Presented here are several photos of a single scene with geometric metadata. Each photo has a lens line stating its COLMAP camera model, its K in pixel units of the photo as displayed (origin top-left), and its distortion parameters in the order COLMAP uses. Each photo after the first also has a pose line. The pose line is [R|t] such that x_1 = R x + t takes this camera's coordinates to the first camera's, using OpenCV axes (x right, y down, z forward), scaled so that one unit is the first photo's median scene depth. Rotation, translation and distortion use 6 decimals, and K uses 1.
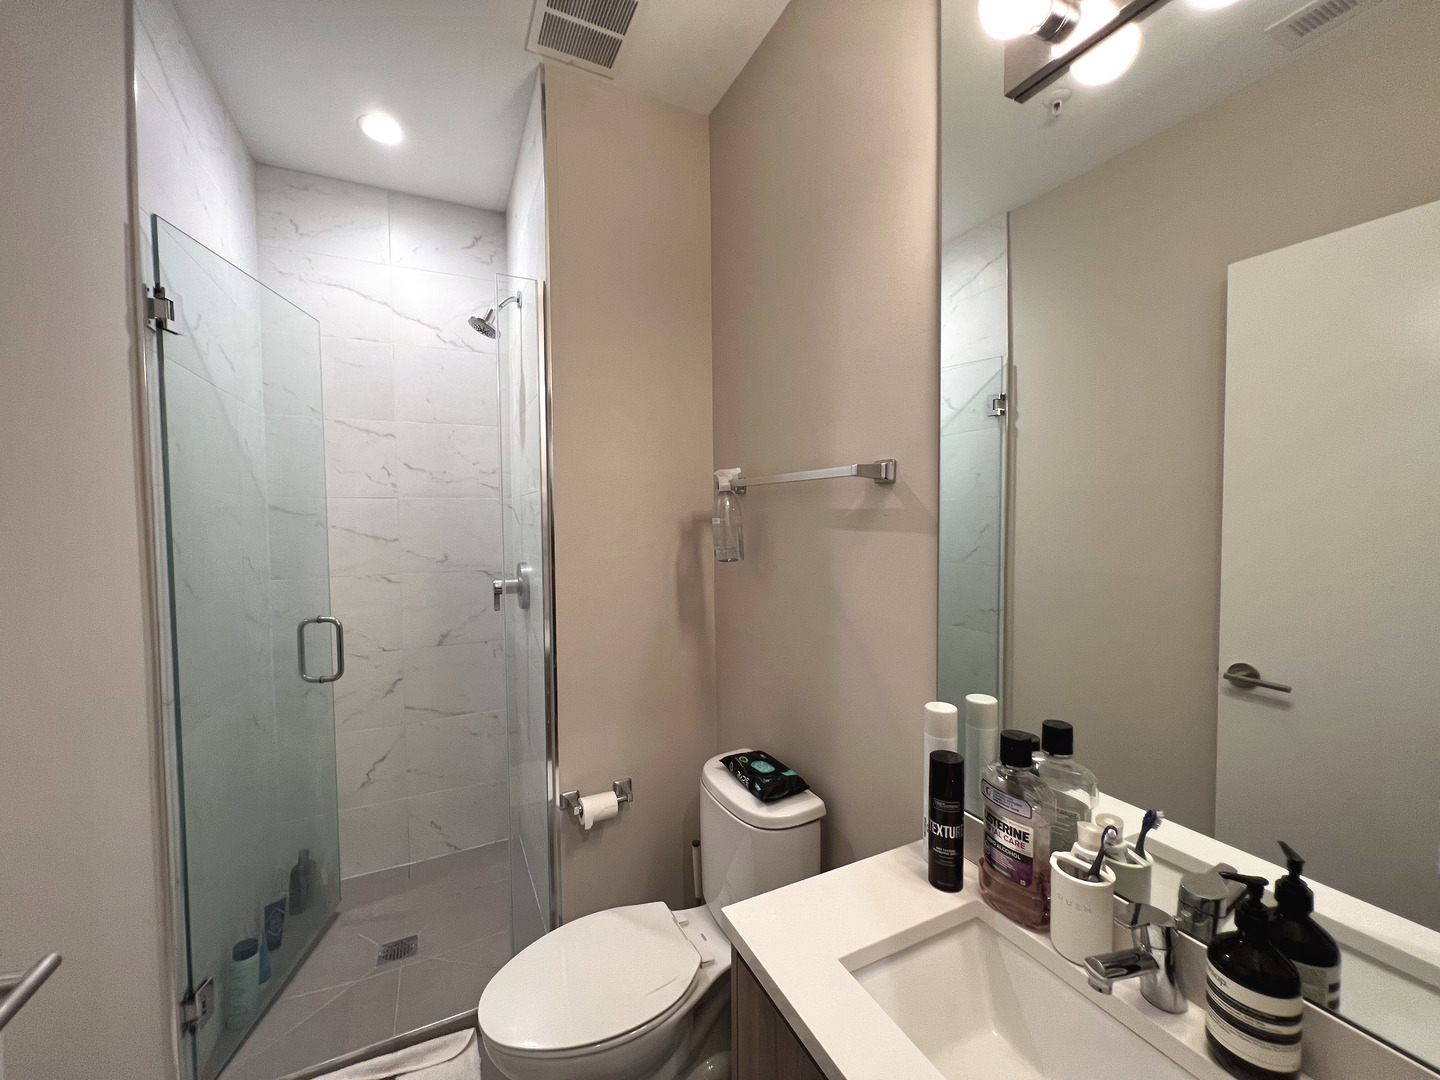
lens RADIAL K [[577.4, 0, 720.1], [0, 577.4, 538.2], [0, 0, 1]] dist [-0.001899, 0.000501]
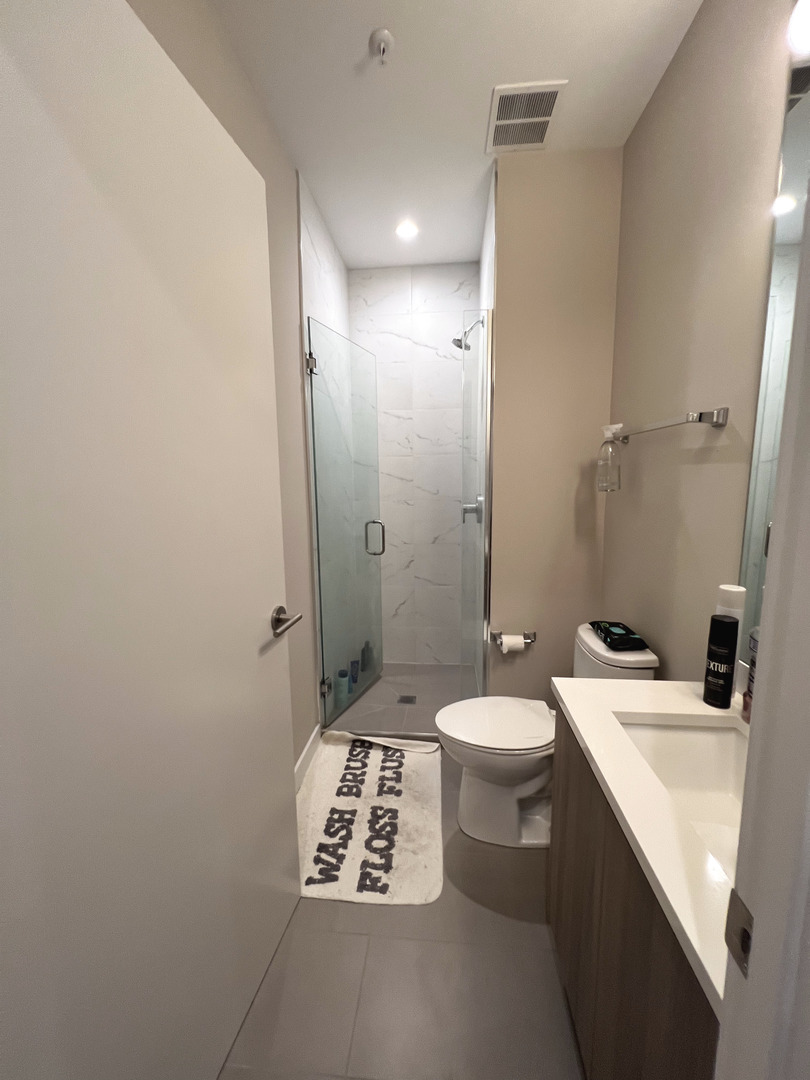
lens RADIAL K [[435.7, 0, 408.0], [0, 435.7, 537.4], [0, 0, 1]] dist [0.002797, -0.000089]
pose [[0.853427, 0.069715, -0.516529, 0.154692], [-0.016338, 0.994106, 0.107179, 0.045466], [0.520956, -0.083030, 0.849535, -0.173555]]
